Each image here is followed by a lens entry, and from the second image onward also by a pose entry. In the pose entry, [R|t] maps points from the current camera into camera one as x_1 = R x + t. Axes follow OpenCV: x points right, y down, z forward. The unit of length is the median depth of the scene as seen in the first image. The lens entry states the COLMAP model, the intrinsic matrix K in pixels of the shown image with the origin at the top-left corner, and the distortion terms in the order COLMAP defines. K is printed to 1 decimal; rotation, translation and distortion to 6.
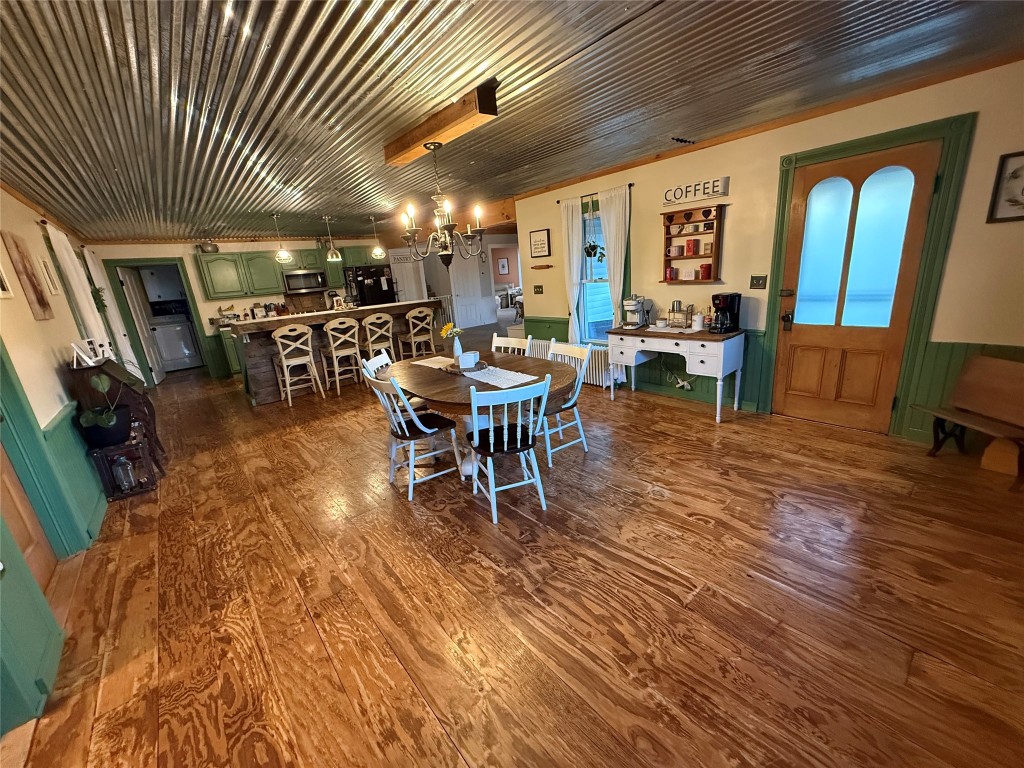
lens RADIAL K [[404.5, 0, 509.1], [0, 404.5, 385.3], [0, 0, 1]] dist [-0.001649, -0.000106]
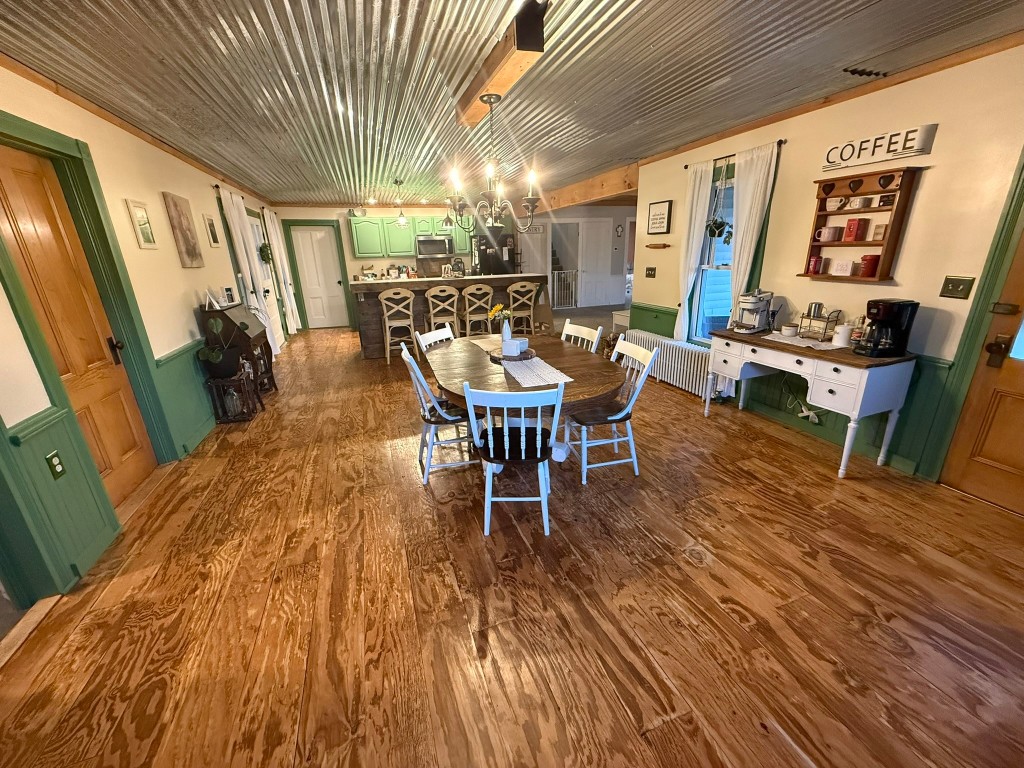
lens RADIAL K [[404.5, 0, 510.4], [0, 404.5, 385.2], [0, 0, 1]] dist [-0.001649, -0.000106]
pose [[0.933248, 0.164732, -0.319236, 0.197747], [-0.144449, 0.985735, 0.086377, -0.056752], [0.328911, -0.034497, 0.943731, 0.148083]]
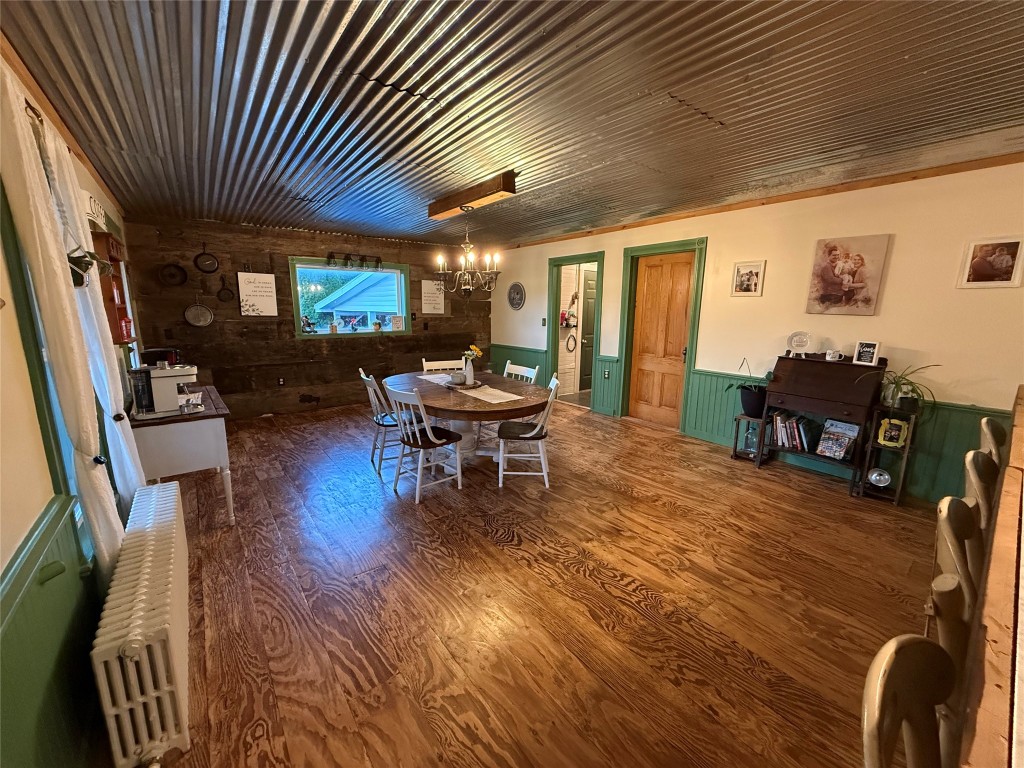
lens RADIAL K [[404.5, 0, 506.6], [0, 404.5, 382.6], [0, 0, 1]] dist [-0.001649, -0.000106]
pose [[-0.996189, 0.069374, 0.052856, -0.296493], [0.085818, 0.887754, 0.452248, -0.578099], [-0.015549, 0.455061, -0.890325, 2.088420]]
